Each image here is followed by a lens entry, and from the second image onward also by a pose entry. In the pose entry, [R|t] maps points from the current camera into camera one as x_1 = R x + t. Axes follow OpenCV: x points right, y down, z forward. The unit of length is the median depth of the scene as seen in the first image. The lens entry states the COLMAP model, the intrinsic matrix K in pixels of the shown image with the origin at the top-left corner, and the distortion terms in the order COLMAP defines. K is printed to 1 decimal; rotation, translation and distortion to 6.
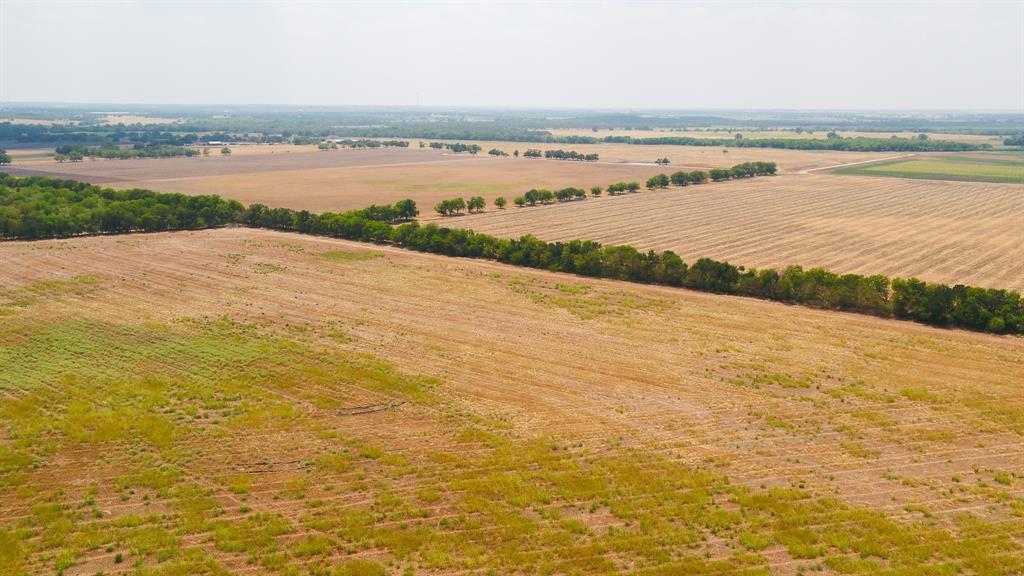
lens RADIAL K [[880.4, 0, 536.7], [0, 880.4, 285.4], [0, 0, 1]] dist [0.001621, -0.000975]
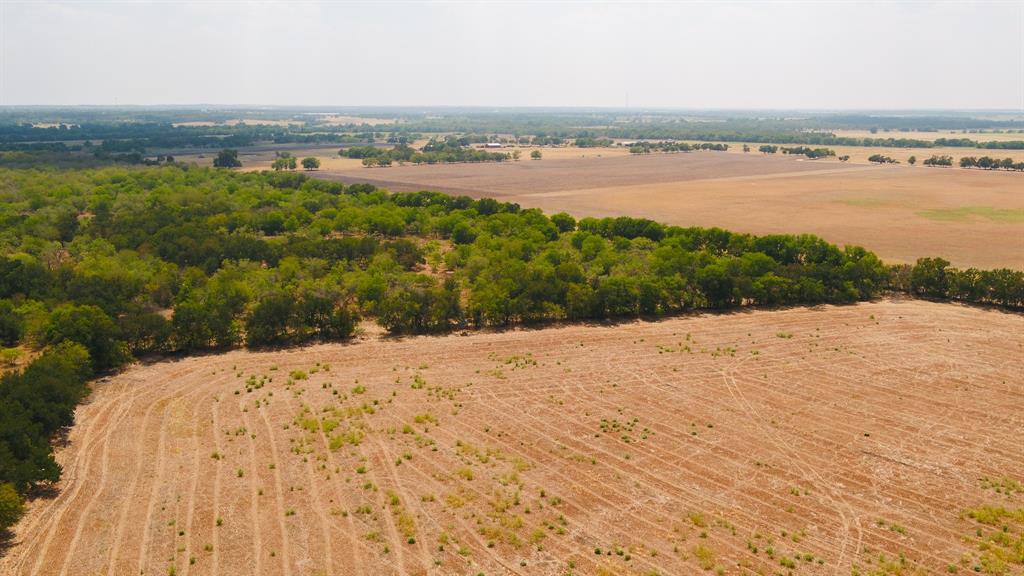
lens RADIAL K [[802.2, 0, 602.8], [0, 802.2, 288.0], [0, 0, 1]] dist [0.006548, -0.000669]
pose [[0.994833, 0.020695, -0.099393, -0.194292], [-0.018727, 0.999611, 0.020692, -0.032167], [0.099783, -0.018724, 0.994833, 0.171119]]
